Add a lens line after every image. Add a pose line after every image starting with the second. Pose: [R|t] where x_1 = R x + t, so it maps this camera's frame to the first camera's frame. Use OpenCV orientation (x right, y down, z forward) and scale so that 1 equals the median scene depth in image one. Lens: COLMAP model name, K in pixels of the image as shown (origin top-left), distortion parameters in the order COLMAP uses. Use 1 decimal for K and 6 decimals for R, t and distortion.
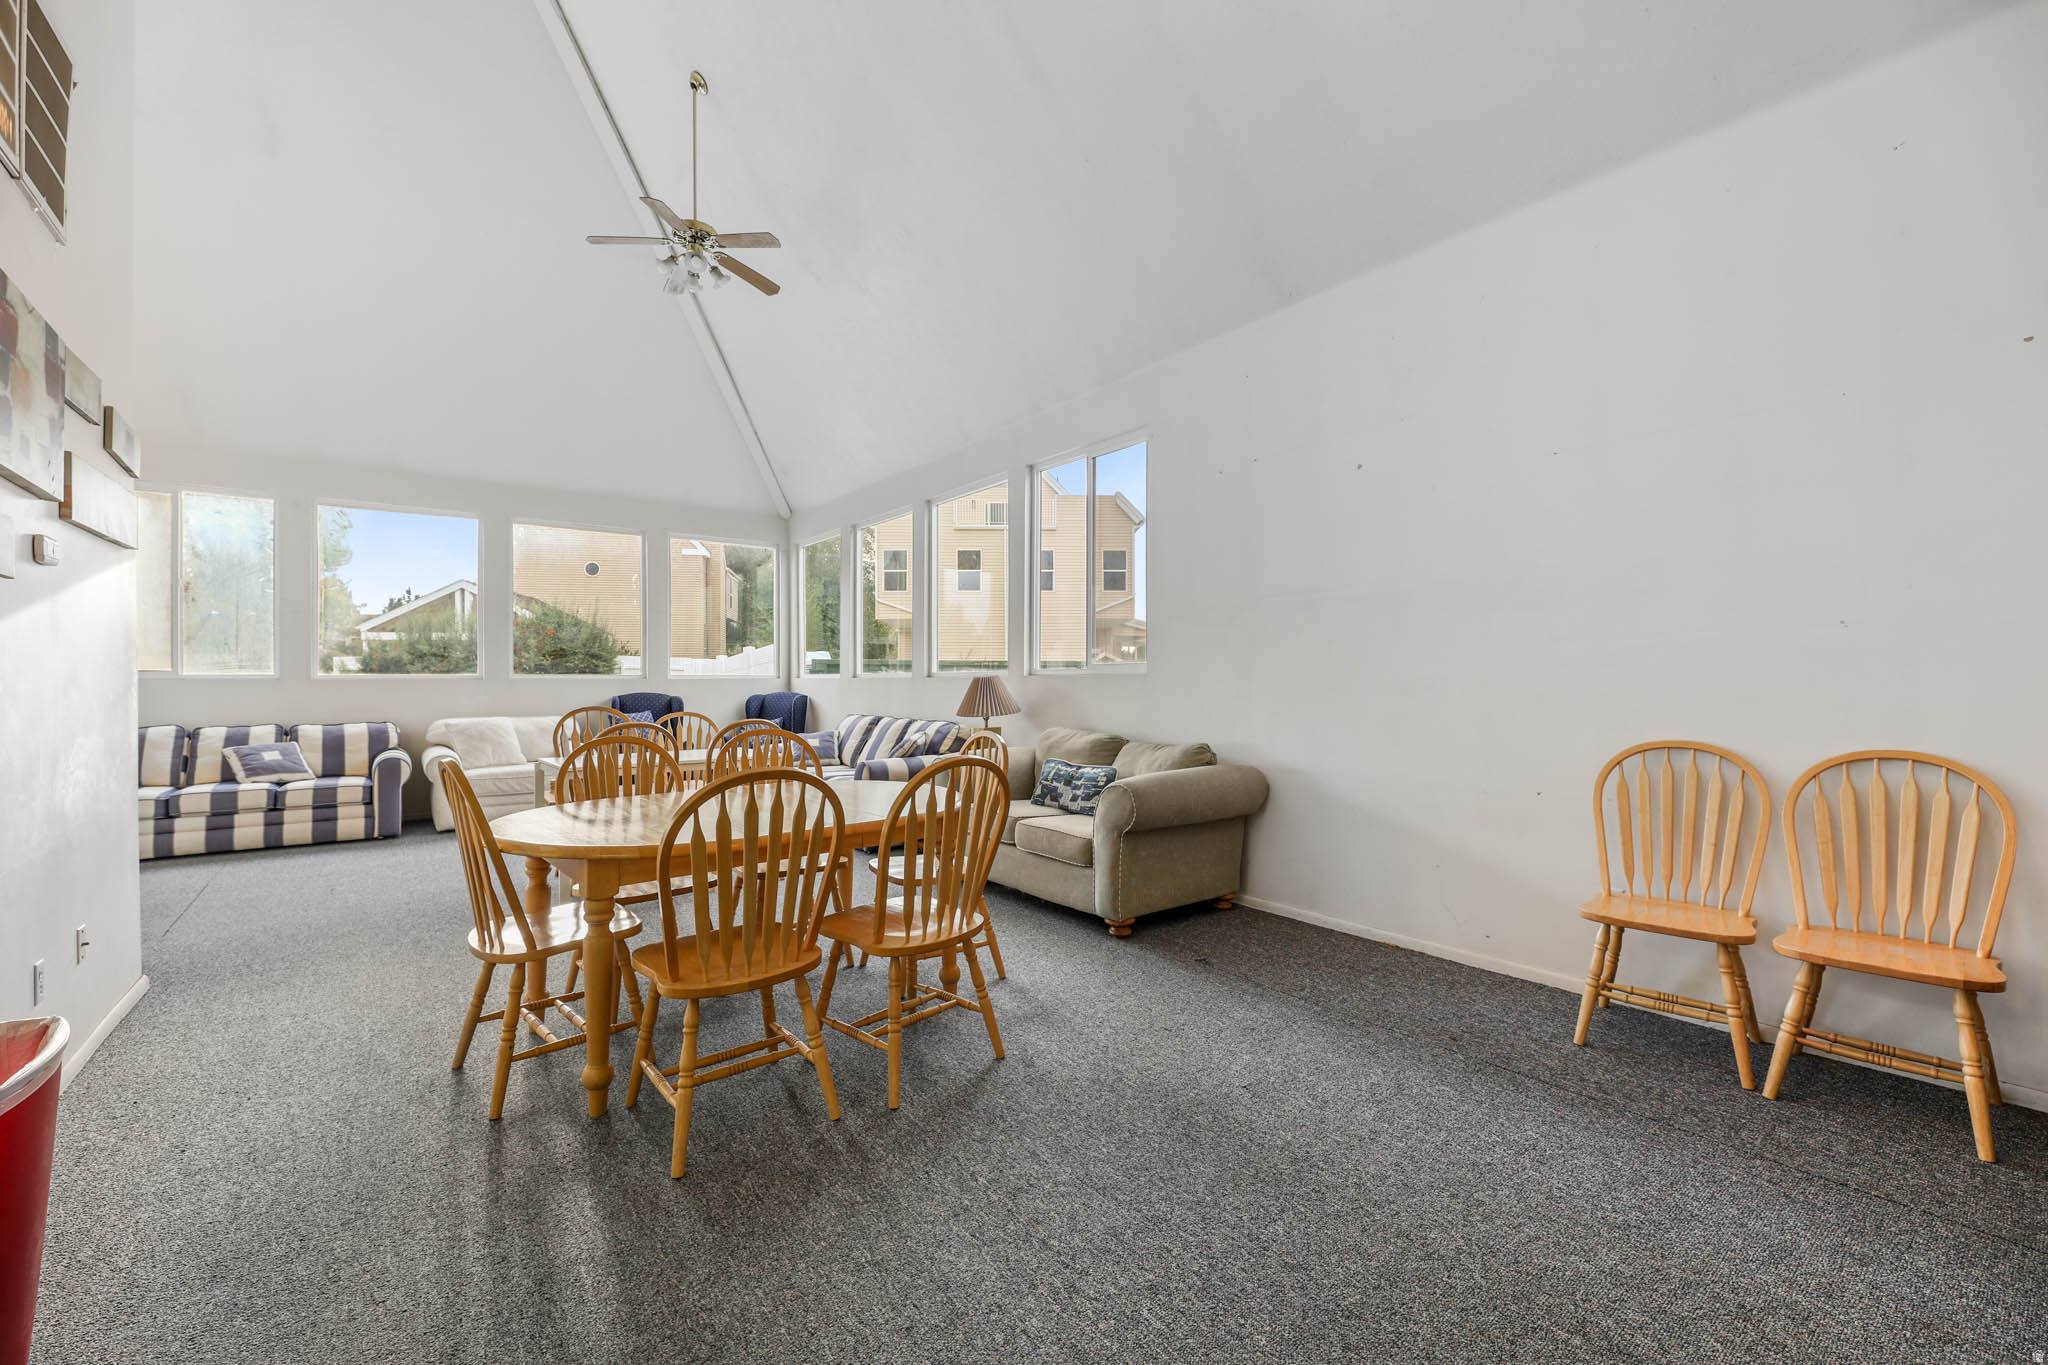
lens RADIAL K [[824.0, 0, 1025.1], [0, 824.0, 680.1], [0, 0, 1]] dist [0.000556, -0.000069]
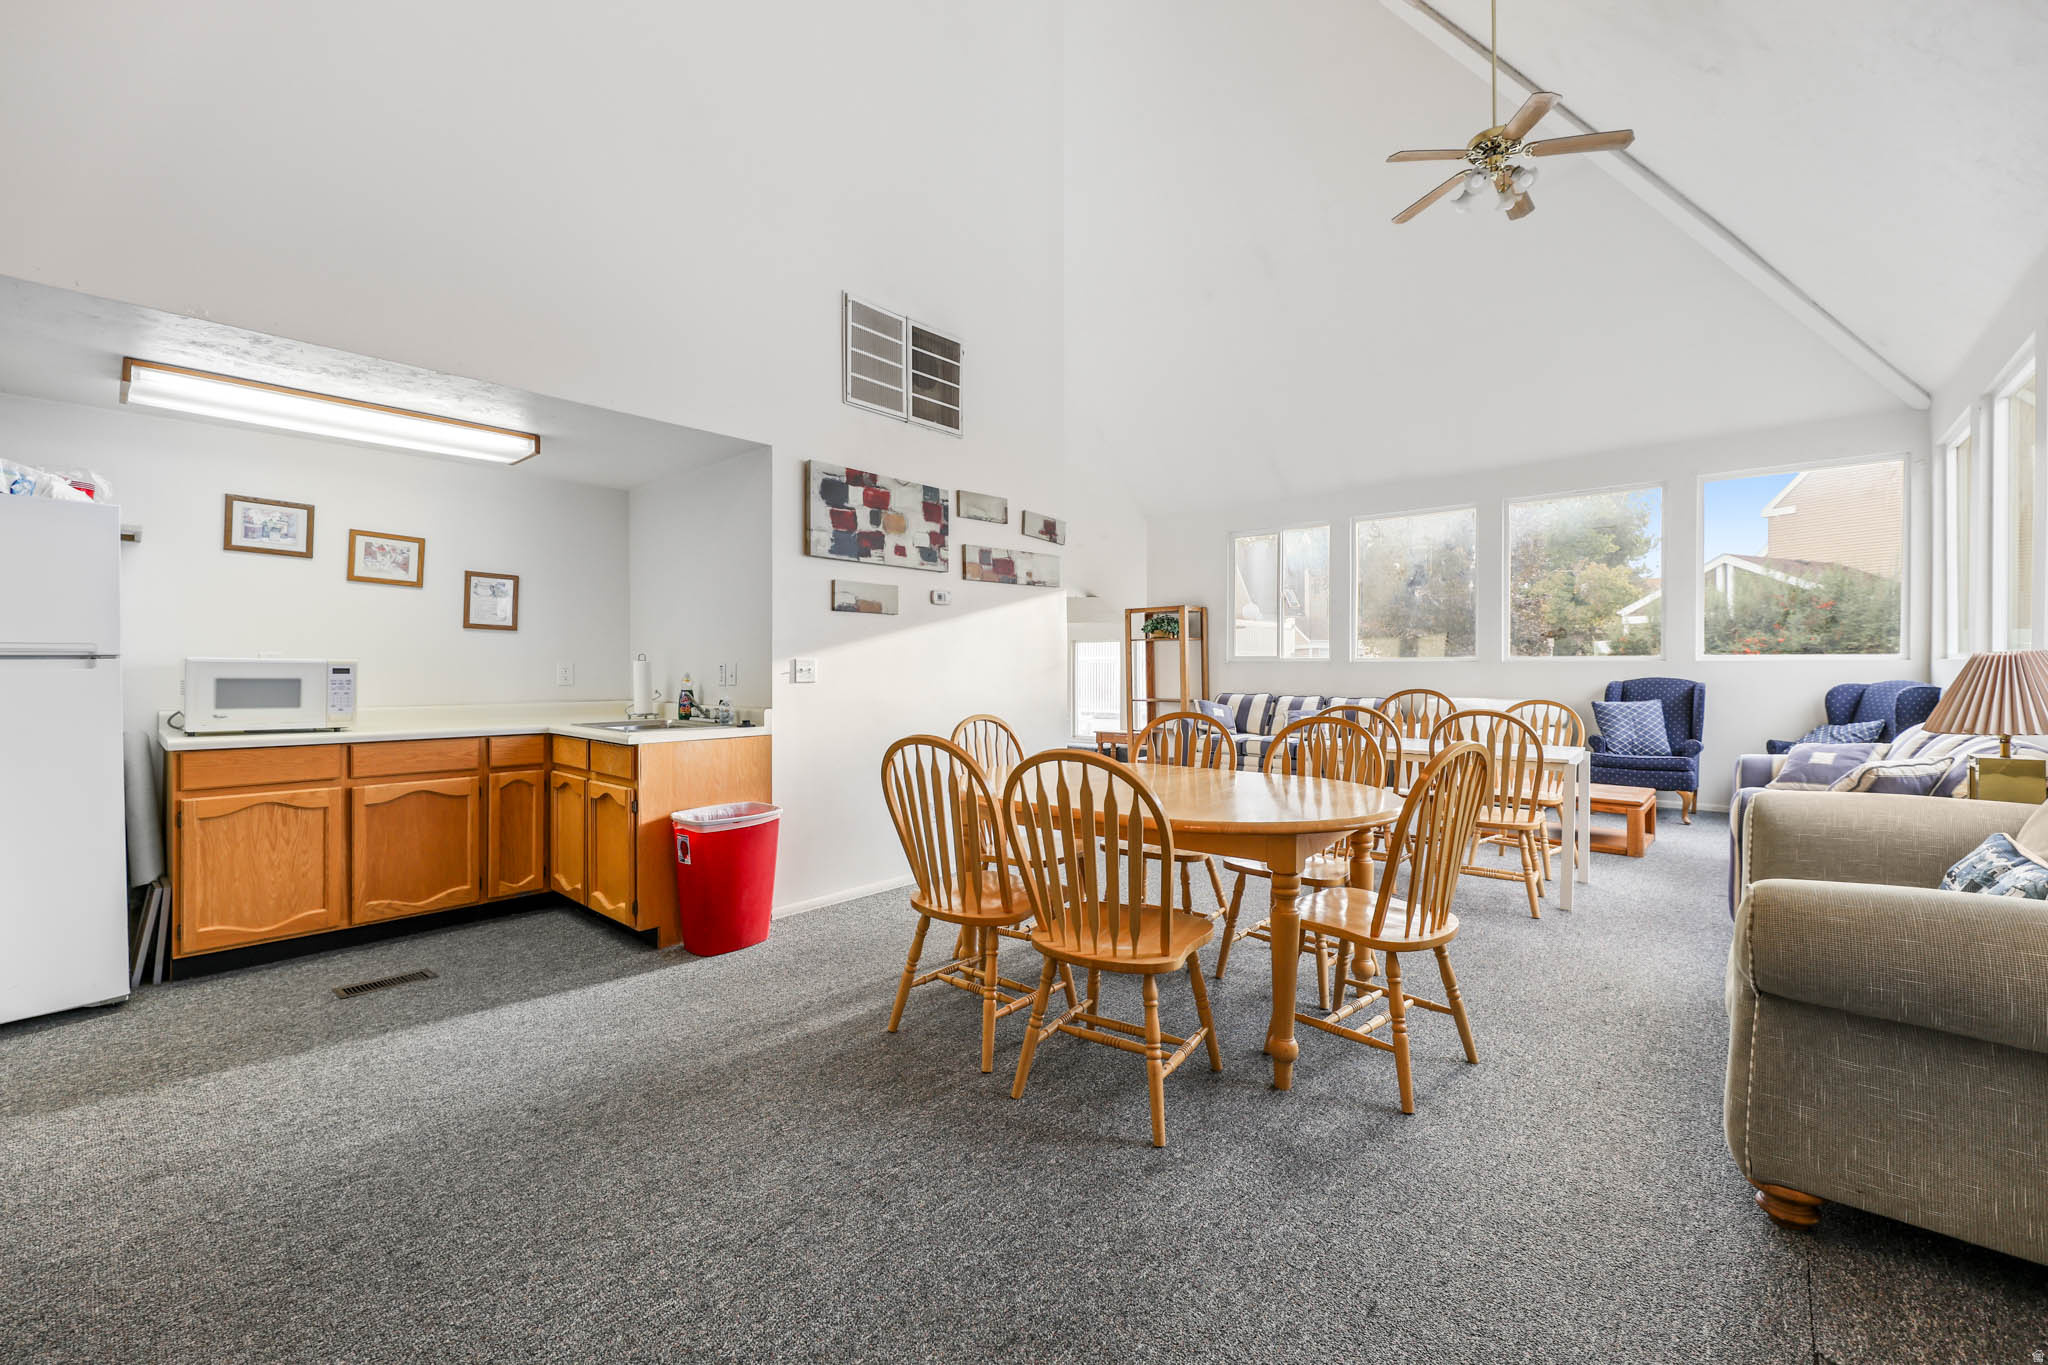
lens RADIAL K [[806.4, 0, 1024.6], [0, 806.4, 673.7], [0, 0, 1]] dist [-0.000936, 0.000024]
pose [[0.195006, 0.013778, -0.980705, 0.426623], [0.000869, 0.999899, 0.014221, -0.001536], [0.980802, -0.003625, 0.194975, 0.448151]]
